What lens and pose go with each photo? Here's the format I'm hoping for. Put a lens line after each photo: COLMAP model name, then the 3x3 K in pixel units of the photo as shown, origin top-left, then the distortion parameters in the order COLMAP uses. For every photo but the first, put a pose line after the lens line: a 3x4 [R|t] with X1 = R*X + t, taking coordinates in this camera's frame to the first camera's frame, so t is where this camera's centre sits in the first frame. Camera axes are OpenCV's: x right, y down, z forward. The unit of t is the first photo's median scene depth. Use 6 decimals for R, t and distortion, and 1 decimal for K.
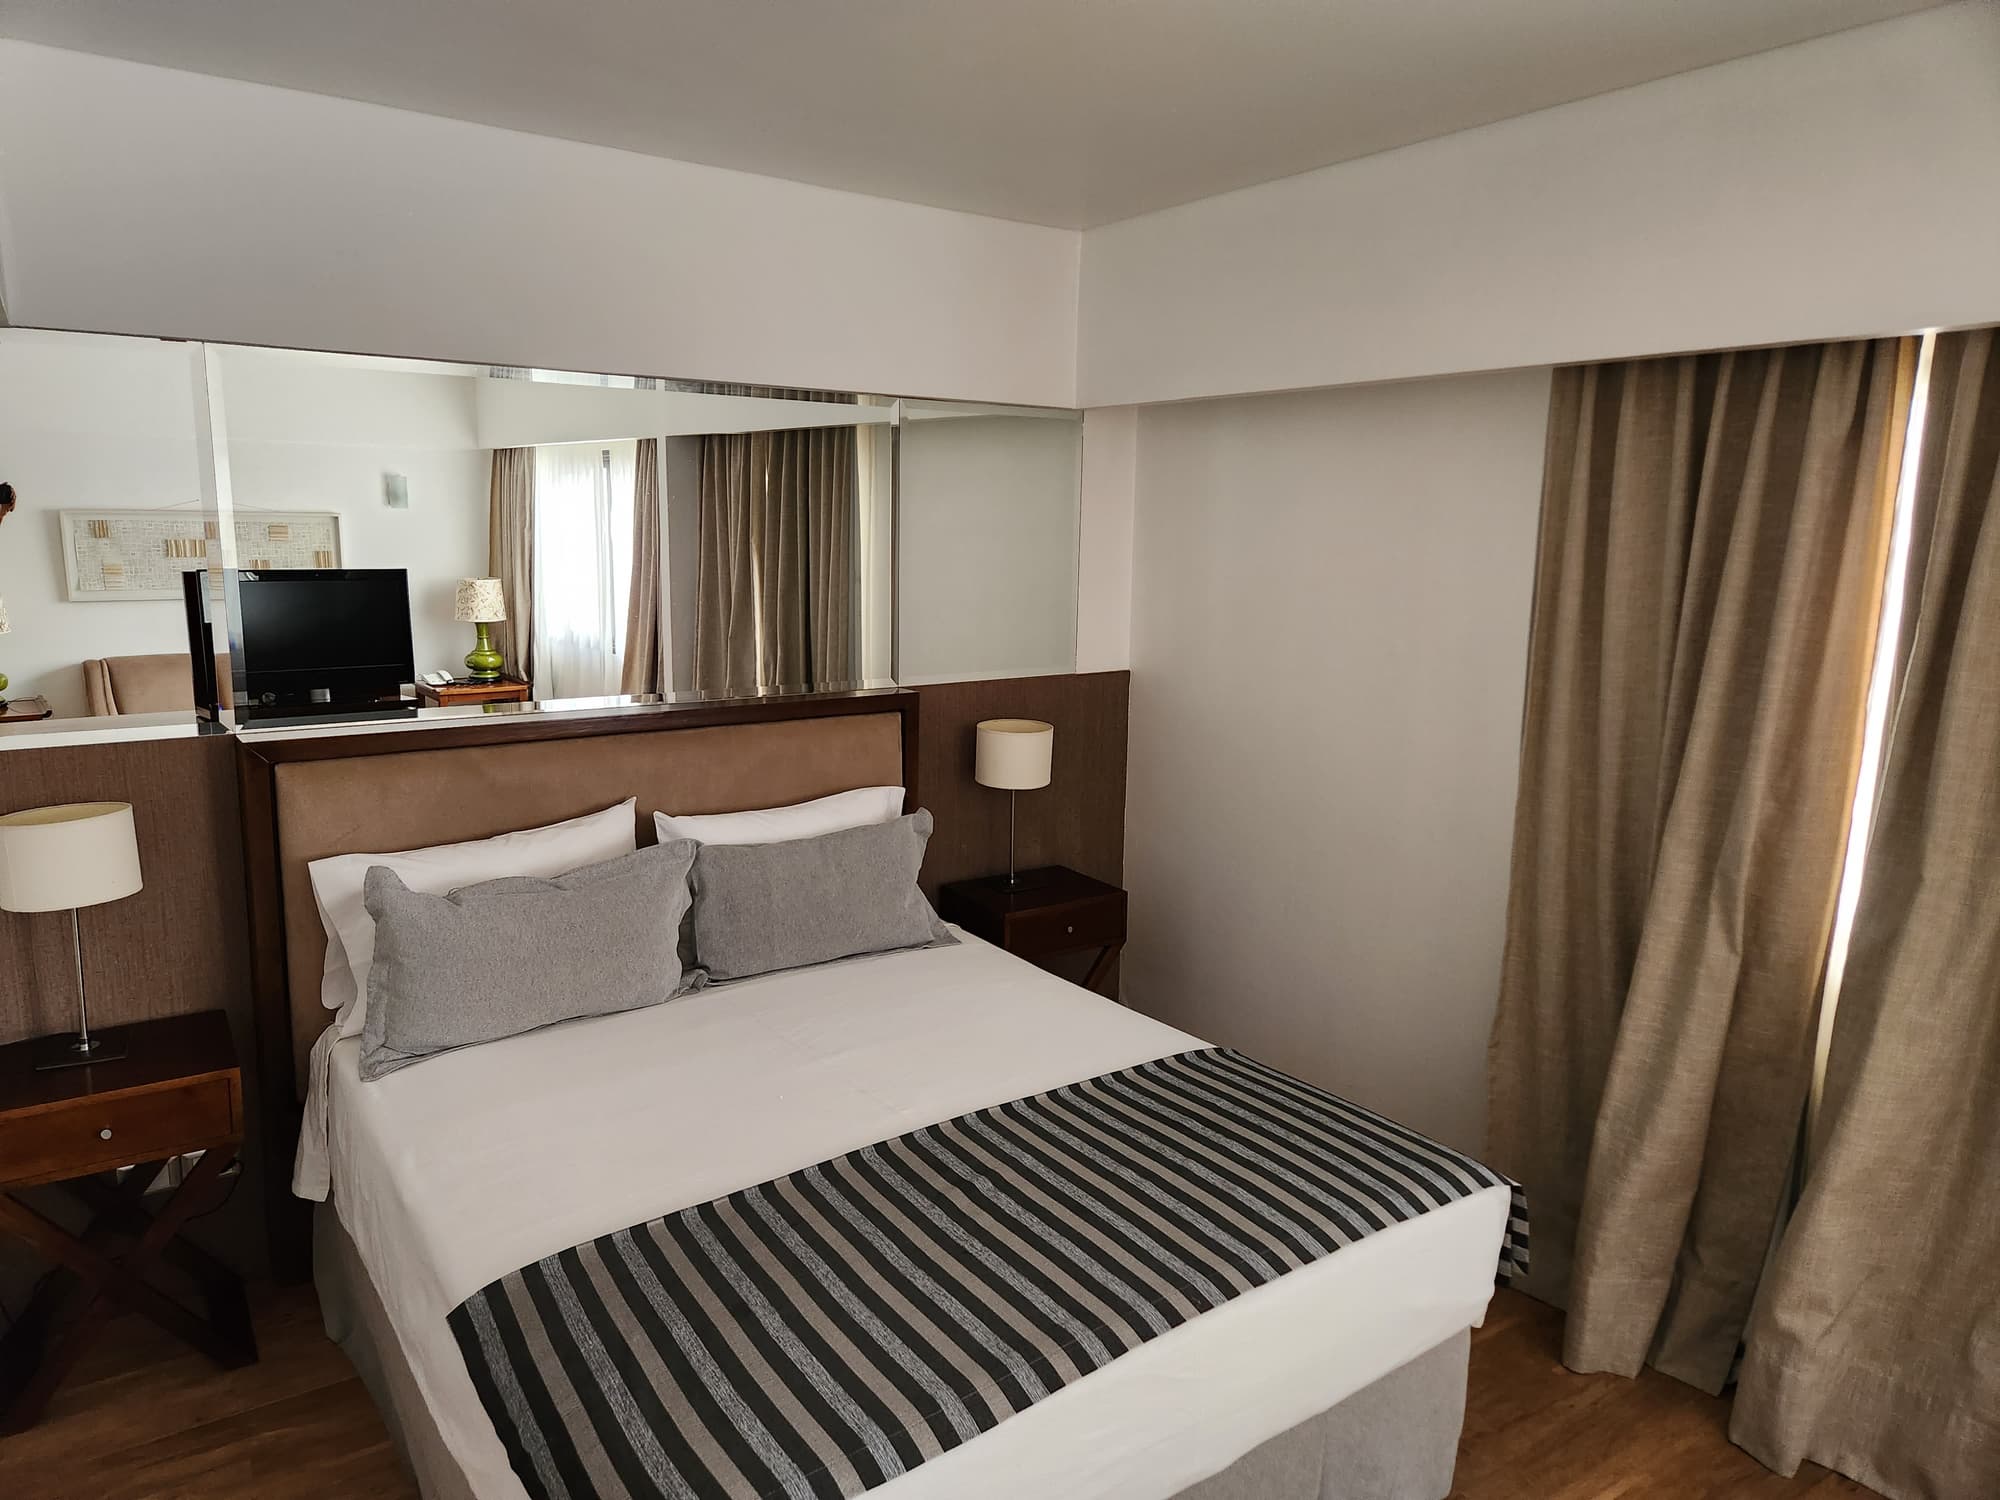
lens RADIAL K [[1396.9, 0, 1007.9], [0, 1396.9, 760.2], [0, 0, 1]] dist [0.086962, -0.060723]
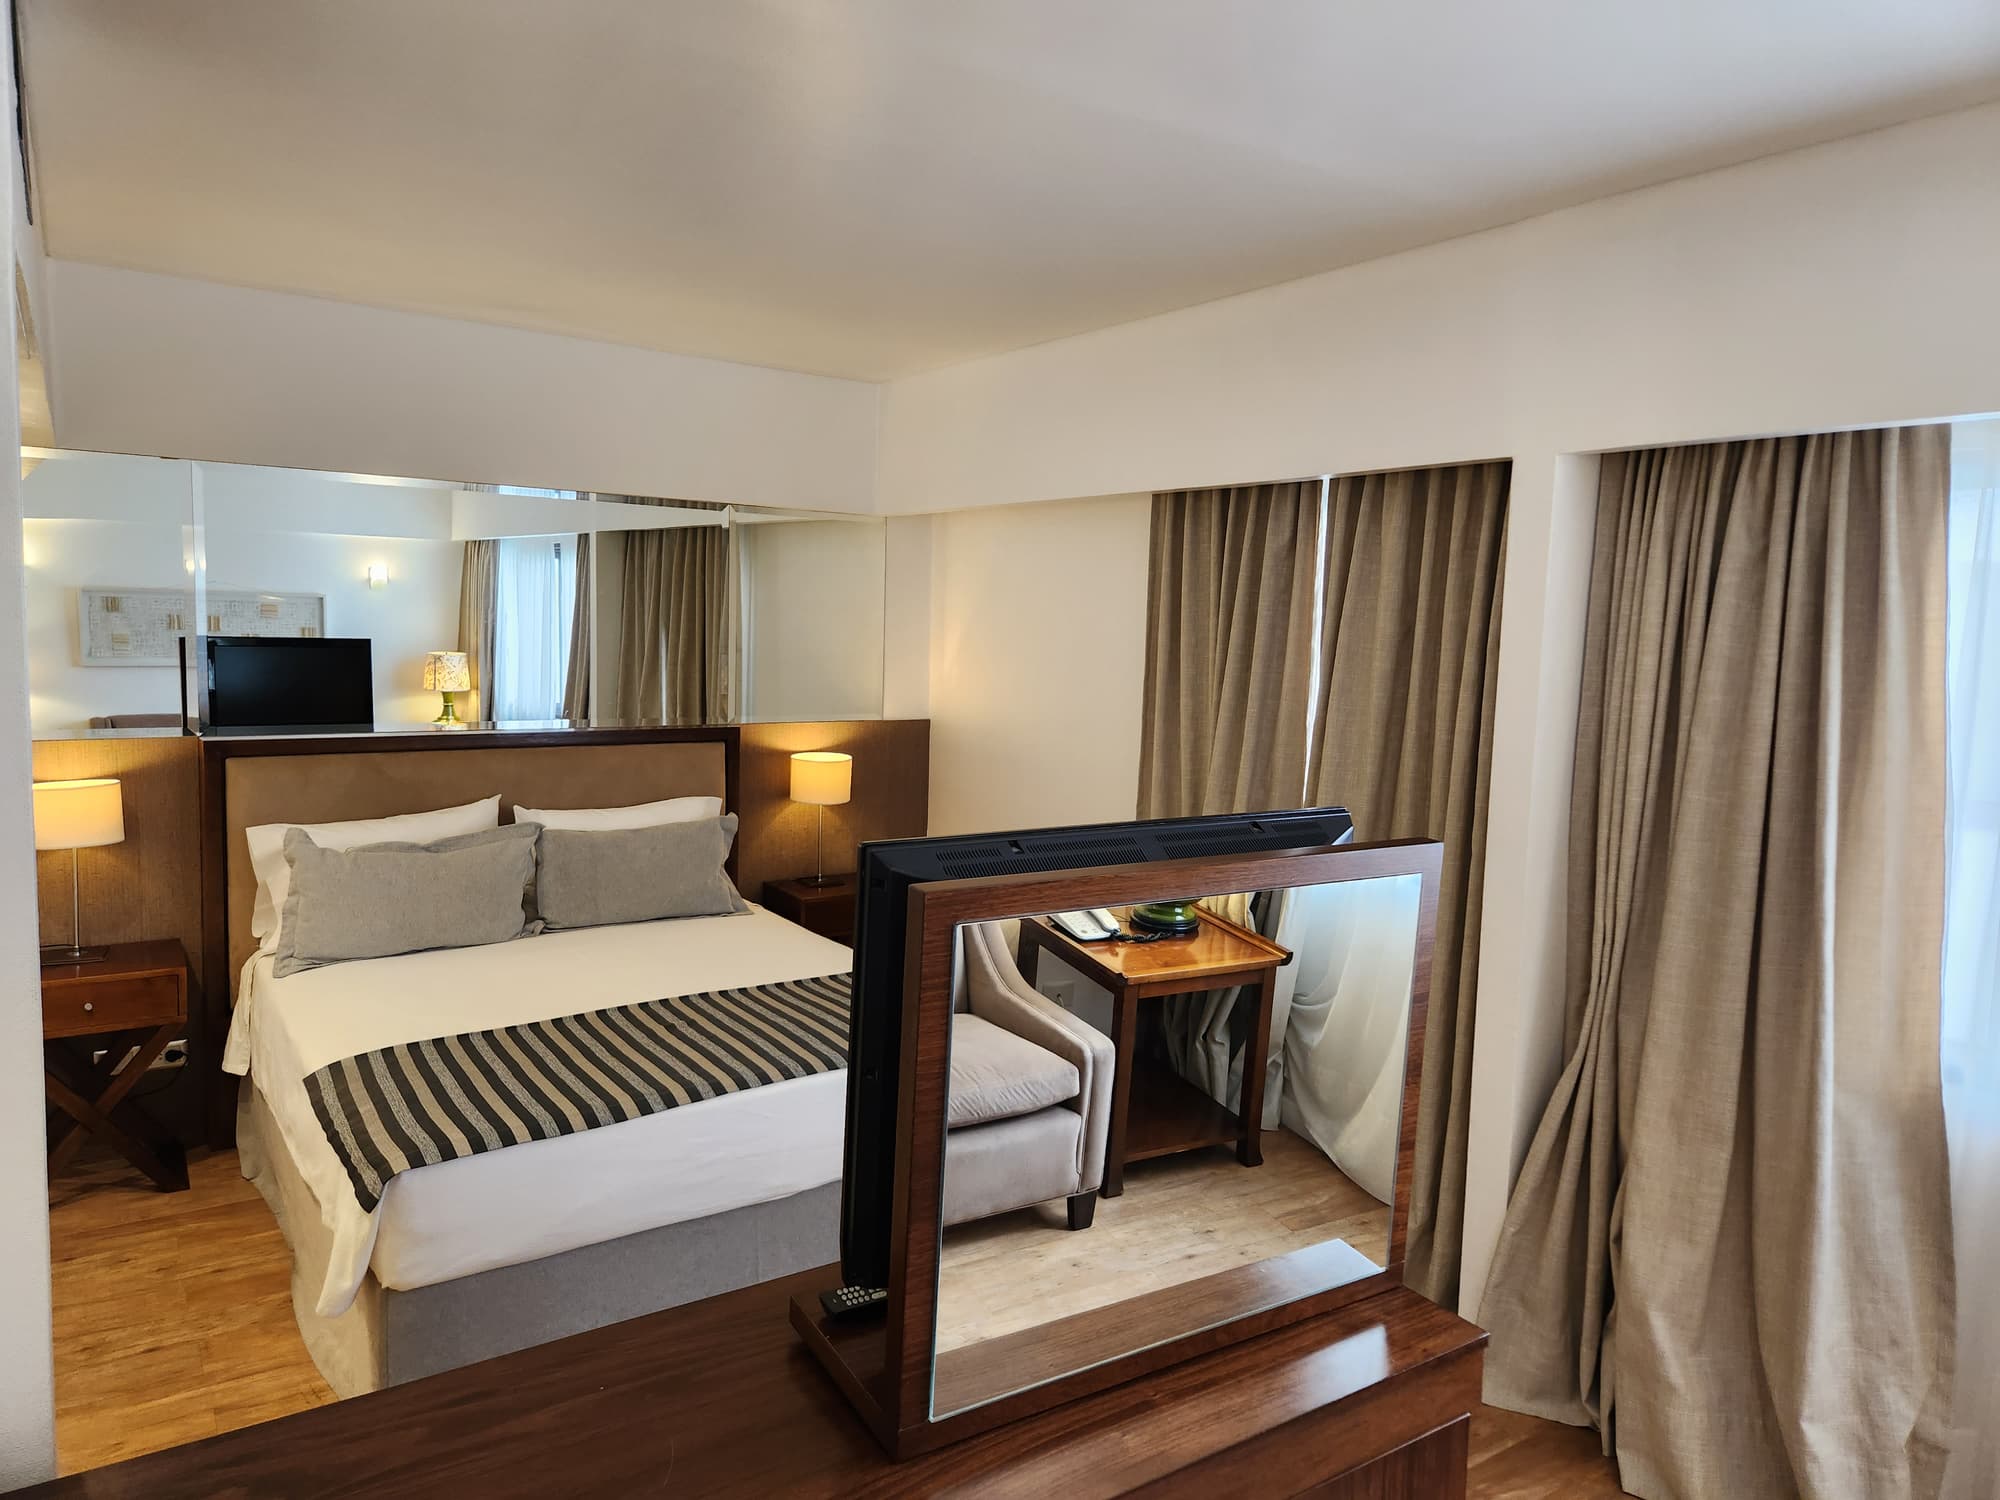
lens RADIAL K [[1396.9, 0, 1021.3], [0, 1396.9, 753.5], [0, 0, 1]] dist [0.086962, -0.060723]
pose [[0.999900, 0.013202, 0.005055, 0.251831], [-0.012791, 0.997164, -0.074168, 0.090954], [-0.006019, 0.074096, 0.997233, -0.389918]]
